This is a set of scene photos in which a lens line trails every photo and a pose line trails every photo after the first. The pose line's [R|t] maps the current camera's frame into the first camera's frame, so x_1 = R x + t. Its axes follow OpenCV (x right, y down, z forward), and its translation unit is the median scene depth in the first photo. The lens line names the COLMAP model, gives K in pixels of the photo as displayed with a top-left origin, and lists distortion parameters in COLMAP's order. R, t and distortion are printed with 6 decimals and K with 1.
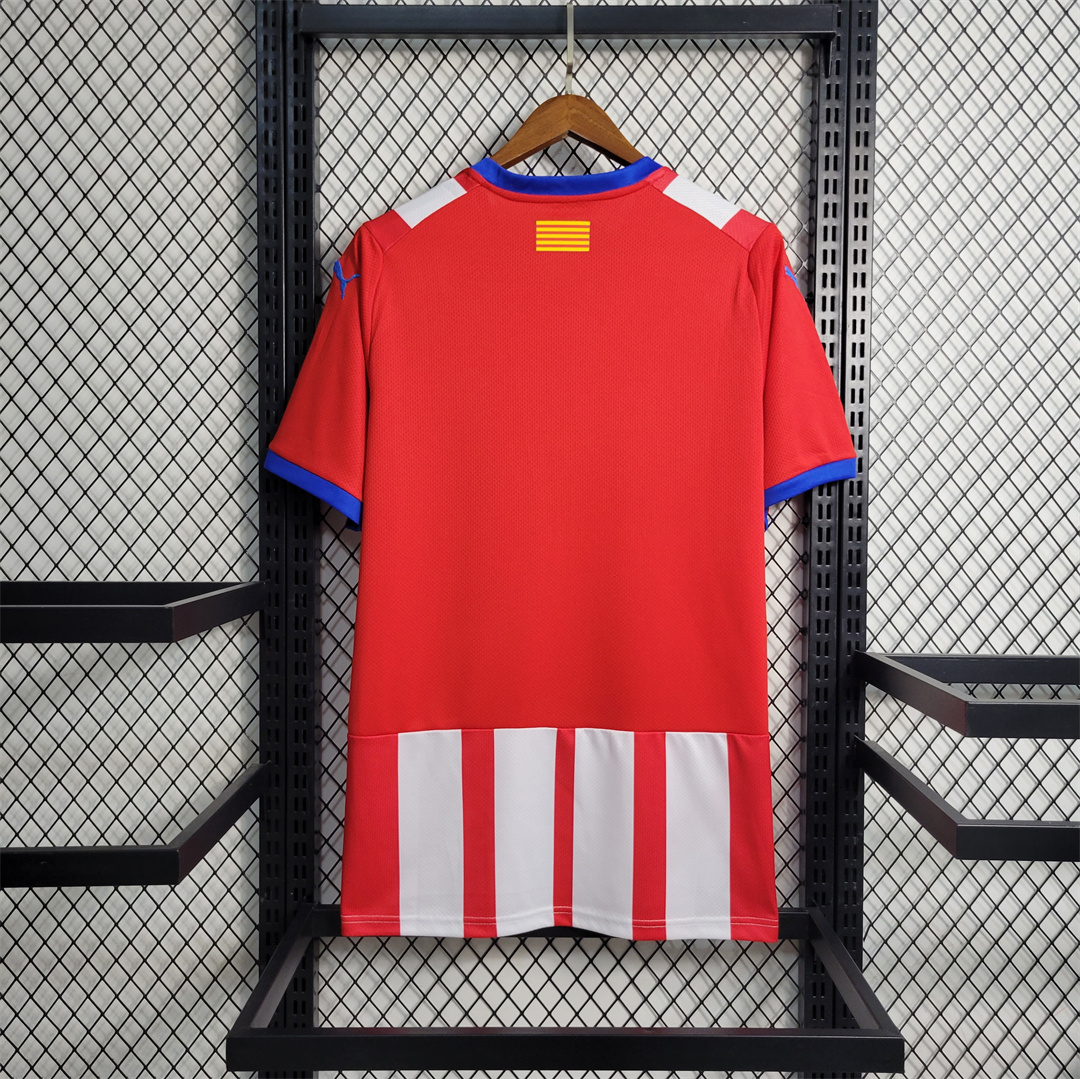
lens RADIAL K [[1084.2, 0, 535.4], [0, 1084.2, 544.5], [0, 0, 1]] dist [0.007839, 0.018453]
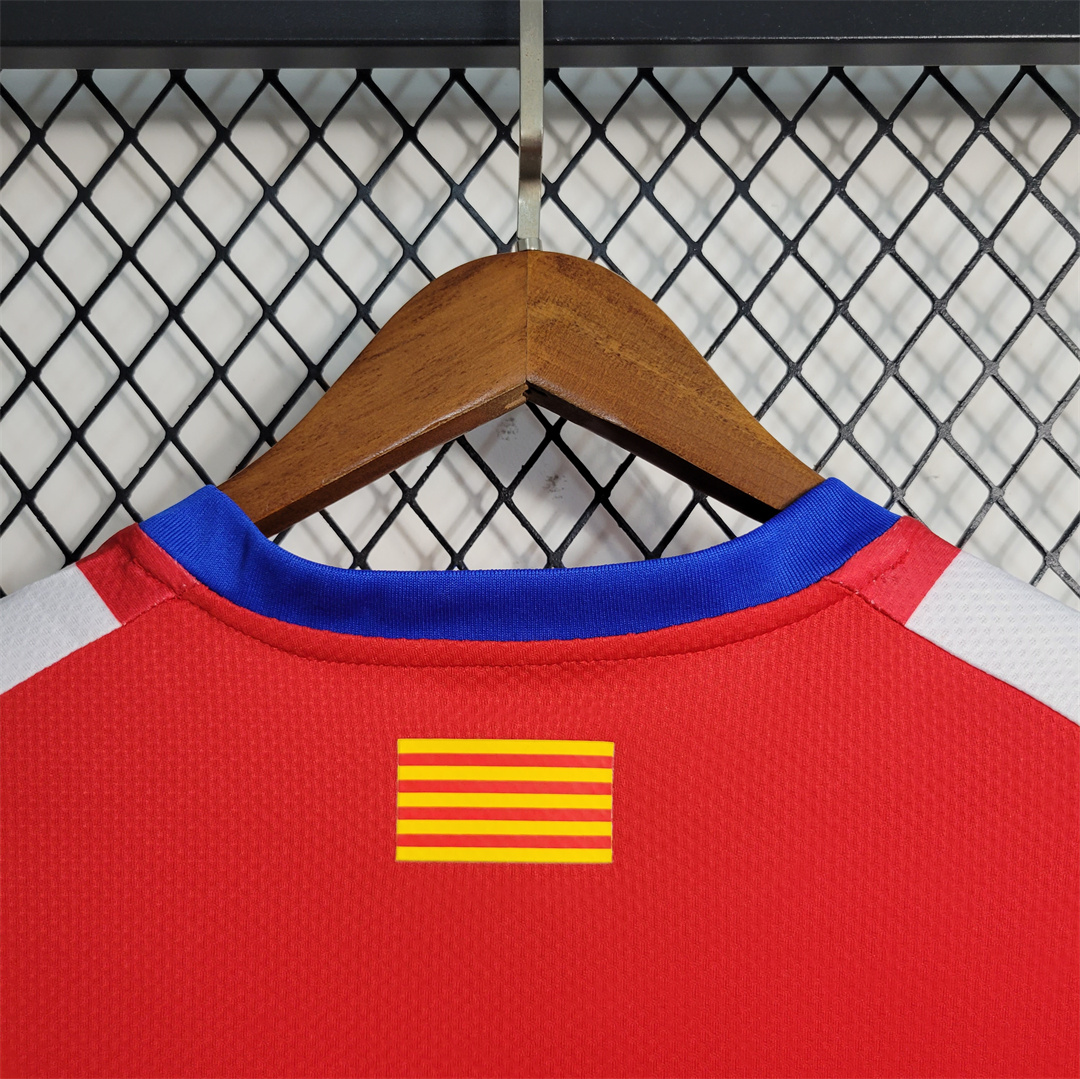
lens RADIAL K [[1096.3, 0, 540.0], [0, 1096.3, 539.5], [0, 0, 1]] dist [0.001351, 0.018613]
pose [[0.999988, -0.003599, -0.003281, 0.034177], [0.003147, 0.991685, -0.128650, -0.308231], [0.003717, 0.128638, 0.991685, 0.739239]]
